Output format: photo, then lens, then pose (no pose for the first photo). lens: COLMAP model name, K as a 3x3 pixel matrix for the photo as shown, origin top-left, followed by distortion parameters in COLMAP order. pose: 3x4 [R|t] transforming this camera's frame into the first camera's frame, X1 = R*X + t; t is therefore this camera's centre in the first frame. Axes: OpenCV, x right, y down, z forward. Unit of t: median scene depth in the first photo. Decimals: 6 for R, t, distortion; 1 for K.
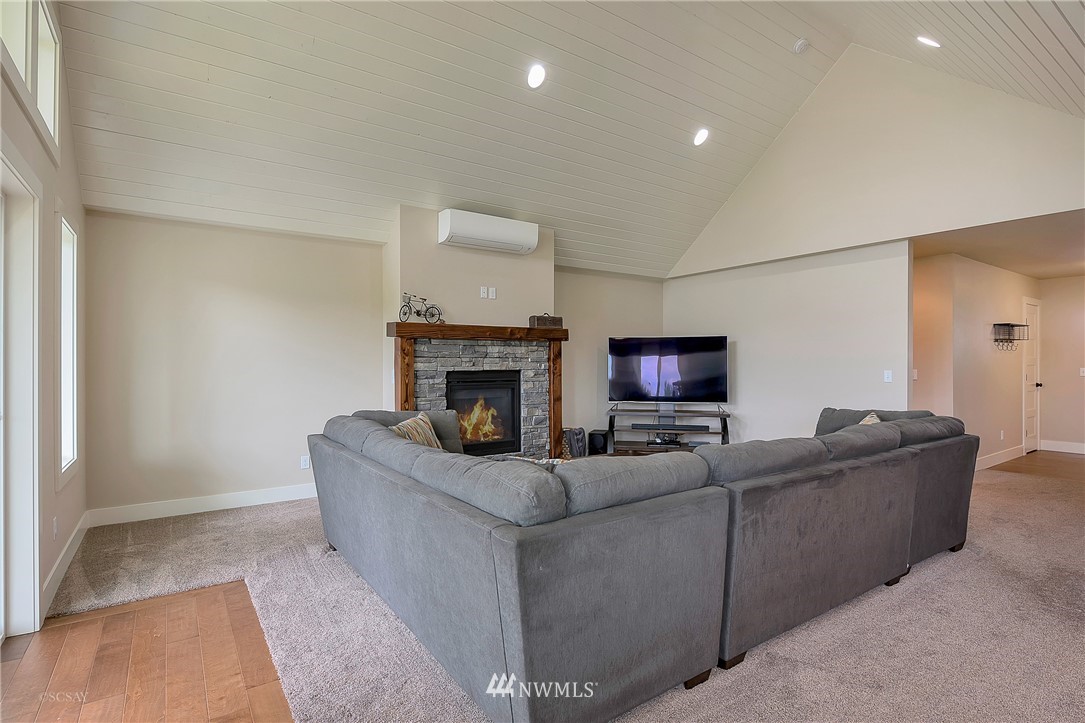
lens RADIAL K [[550.2, 0, 540.9], [0, 550.2, 363.0], [0, 0, 1]] dist [-0.004304, -0.000344]
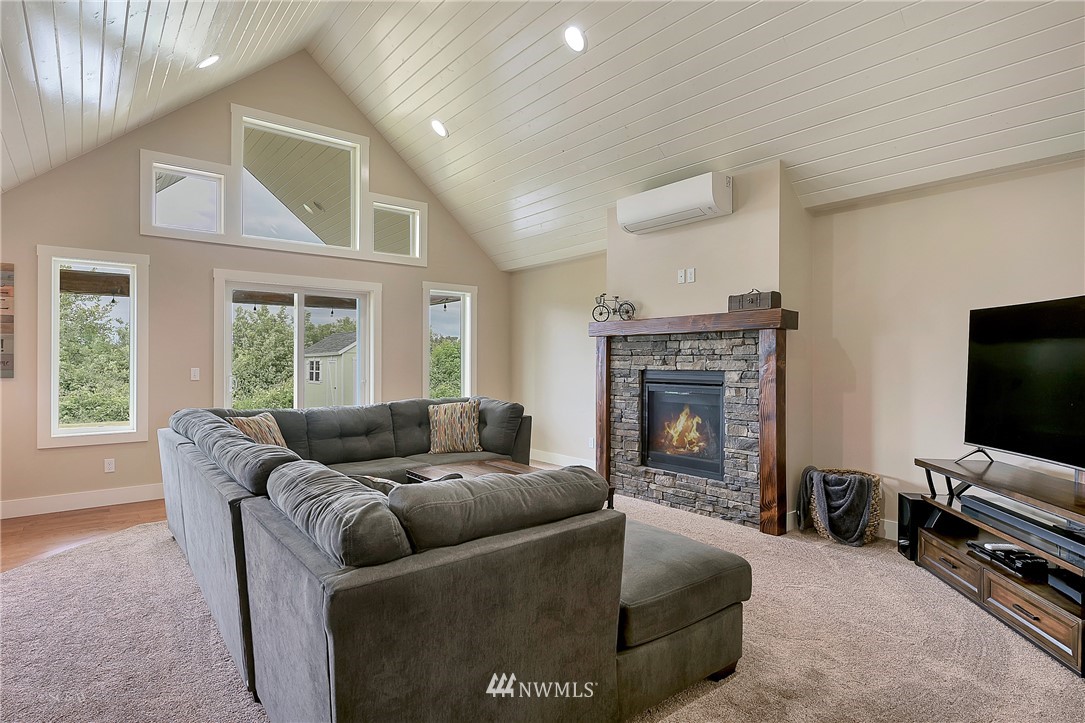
lens RADIAL K [[572.0, 0, 535.3], [0, 572.0, 356.8], [0, 0, 1]] dist [-0.005314, -0.000154]
pose [[0.078458, 0.001348, -0.996917, 0.735523], [0.001636, 0.999998, 0.001481, -0.008670], [0.996916, -0.001747, 0.078455, 0.706198]]
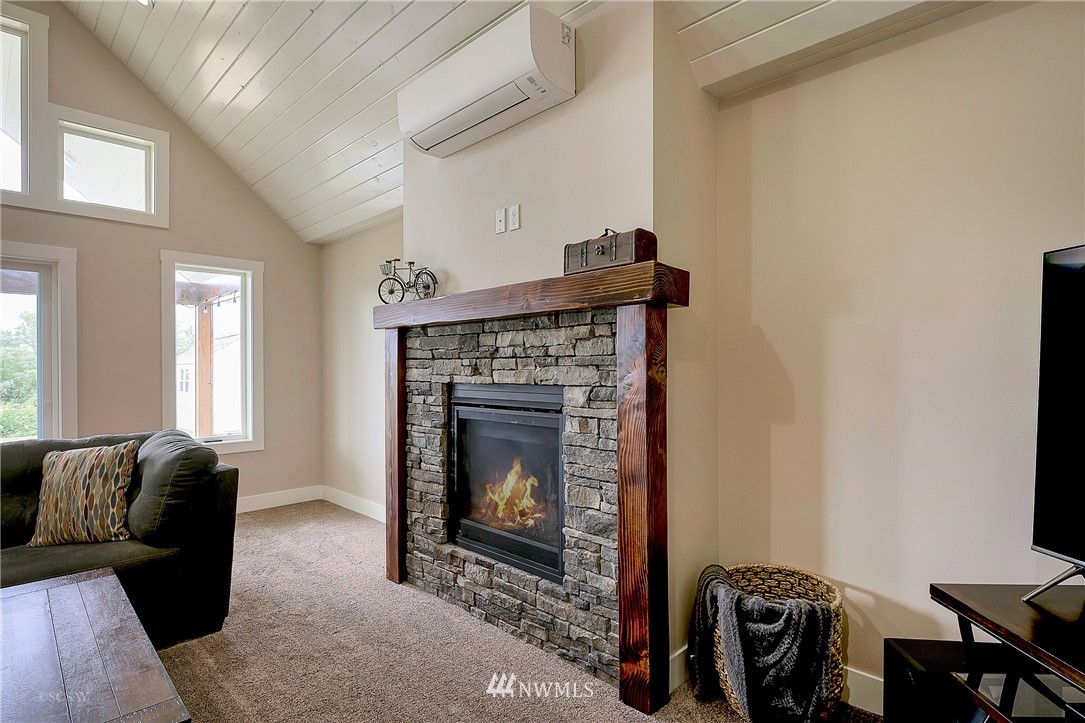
lens RADIAL K [[550.2, 0, 535.7], [0, 550.2, 364.7], [0, 0, 1]] dist [-0.004304, -0.000344]
pose [[0.192579, 0.004666, -0.981270, 0.369627], [0.007802, 0.999950, 0.006286, -0.006259], [0.981250, -0.008866, 0.192533, 0.929530]]
